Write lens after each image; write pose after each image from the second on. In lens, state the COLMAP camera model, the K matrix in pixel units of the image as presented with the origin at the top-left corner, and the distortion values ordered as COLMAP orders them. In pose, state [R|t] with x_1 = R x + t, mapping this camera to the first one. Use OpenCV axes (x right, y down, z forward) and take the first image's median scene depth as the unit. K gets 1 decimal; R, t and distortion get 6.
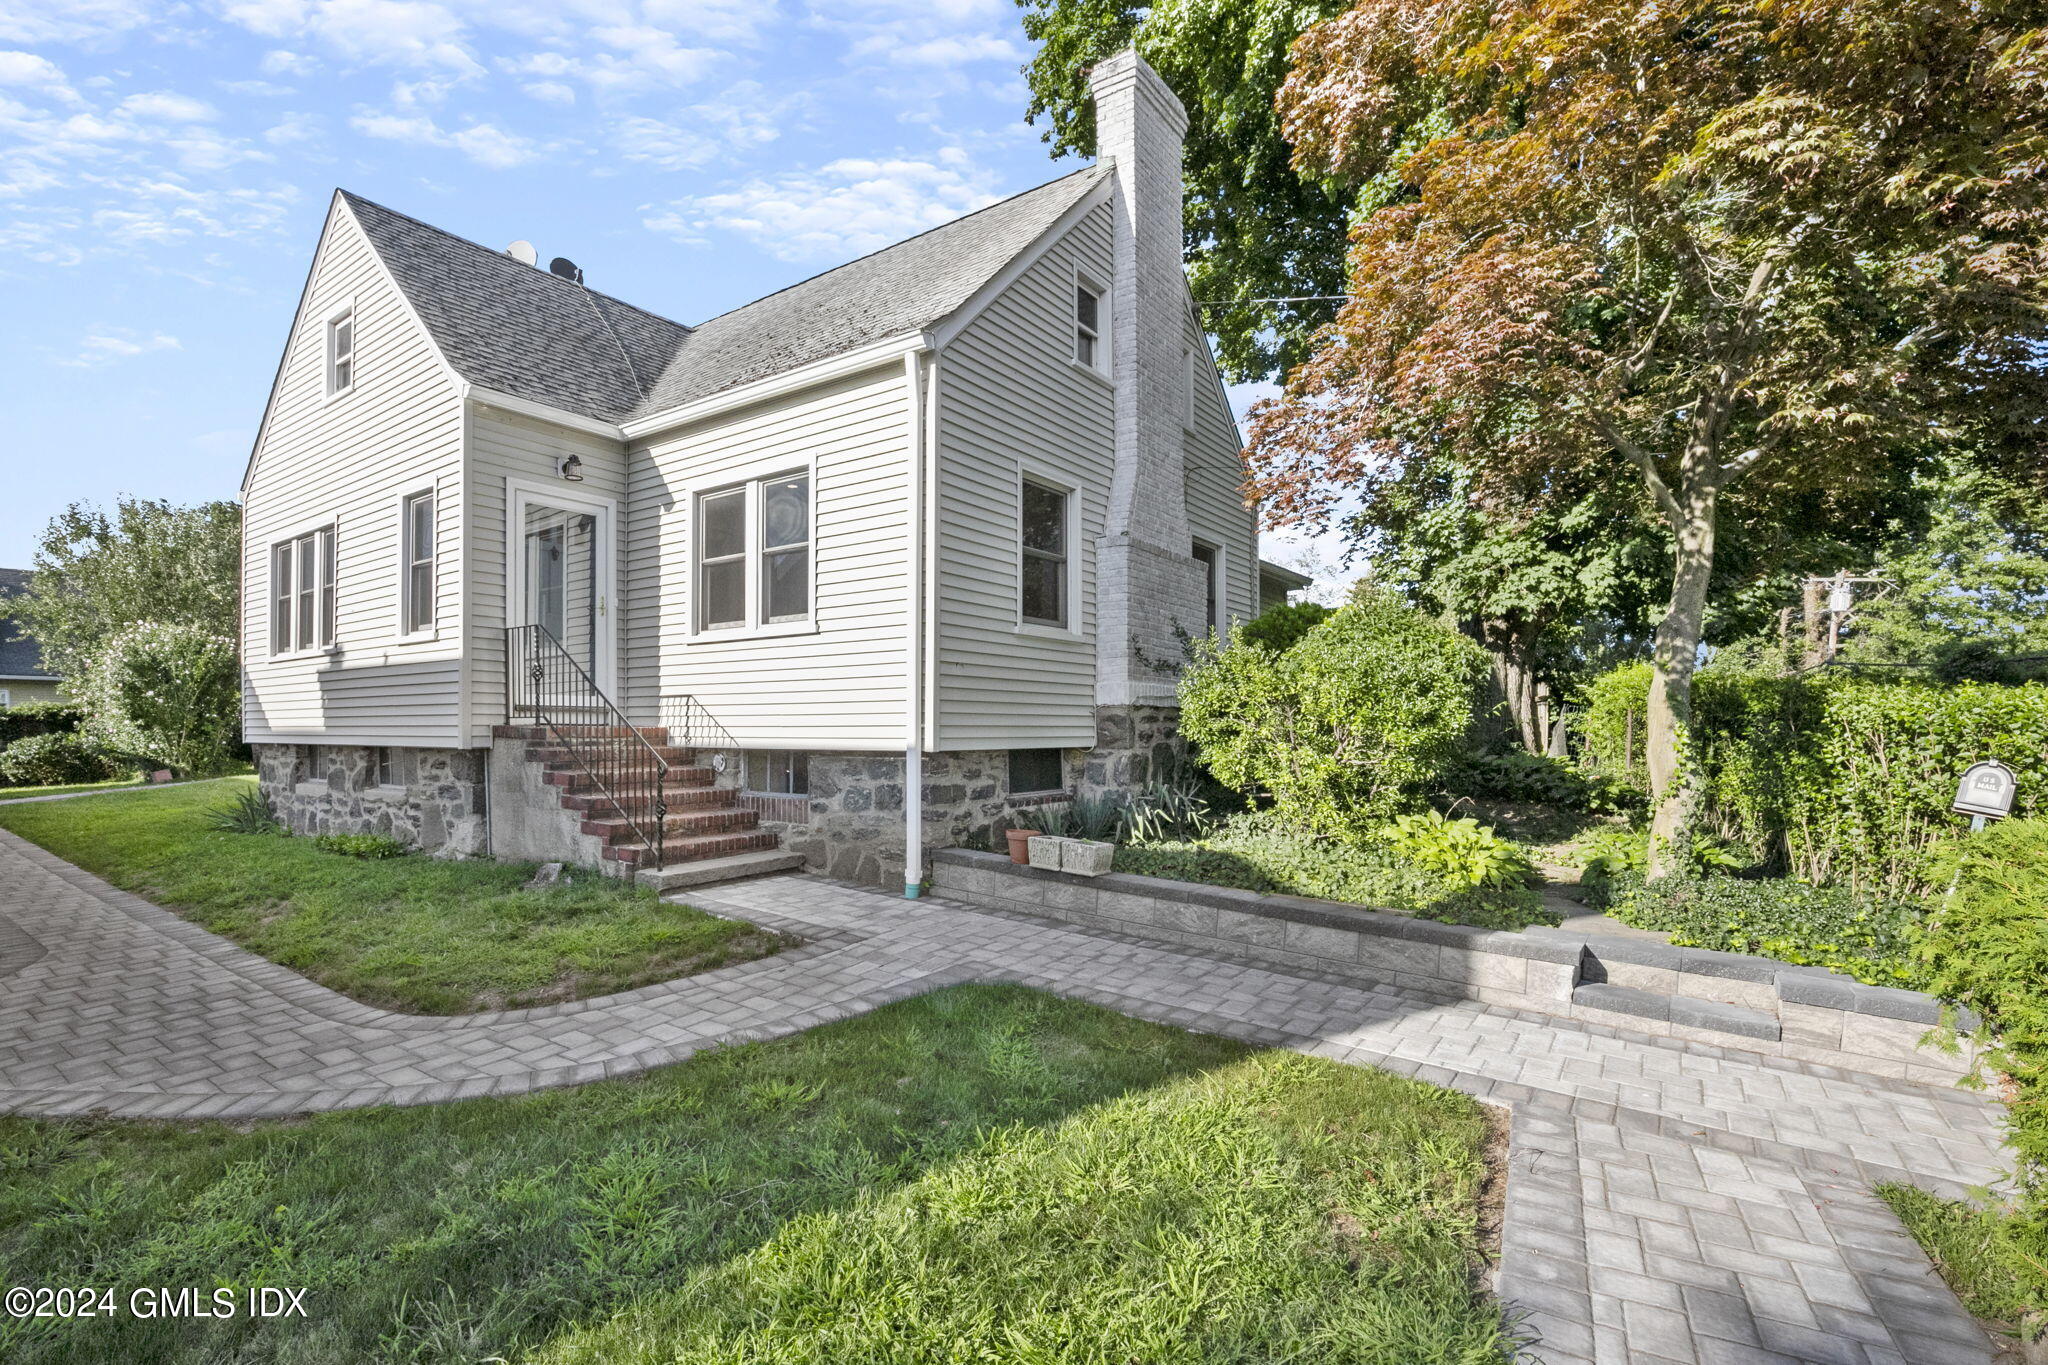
lens RADIAL K [[954.4, 0, 1036.2], [0, 954.4, 687.7], [0, 0, 1]] dist [-0.023104, -0.001496]
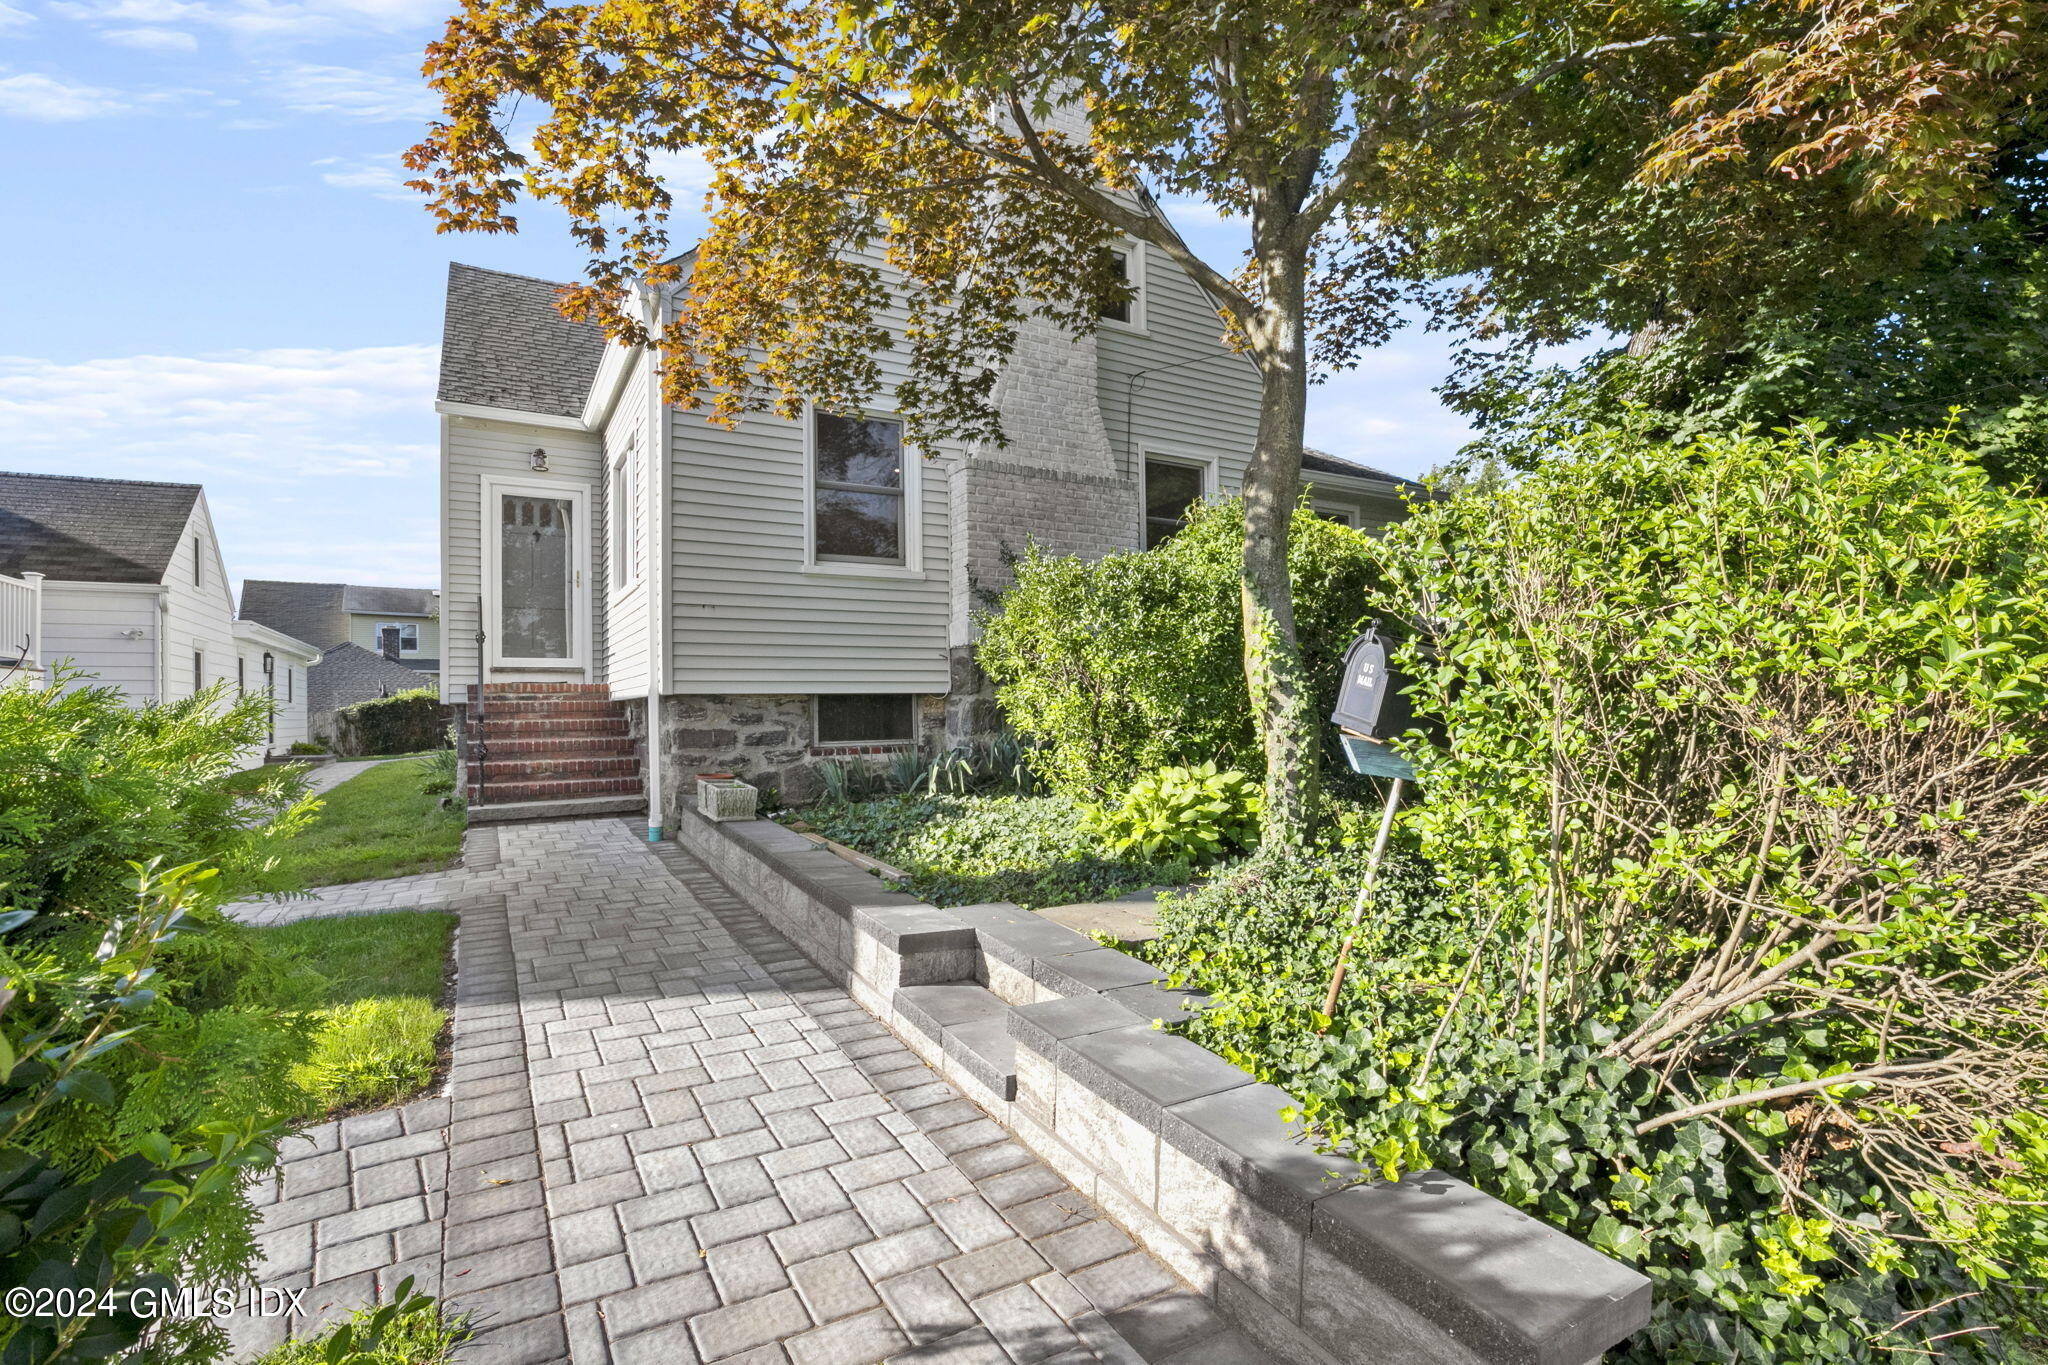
lens RADIAL K [[954.4, 0, 1027.0], [0, 954.4, 682.9], [0, 0, 1]] dist [-0.023104, -0.001496]
pose [[0.897573, -0.025692, -0.440116, 0.582760], [0.033644, 0.999381, 0.010275, 0.049901], [0.439579, -0.024029, 0.897882, 0.238603]]
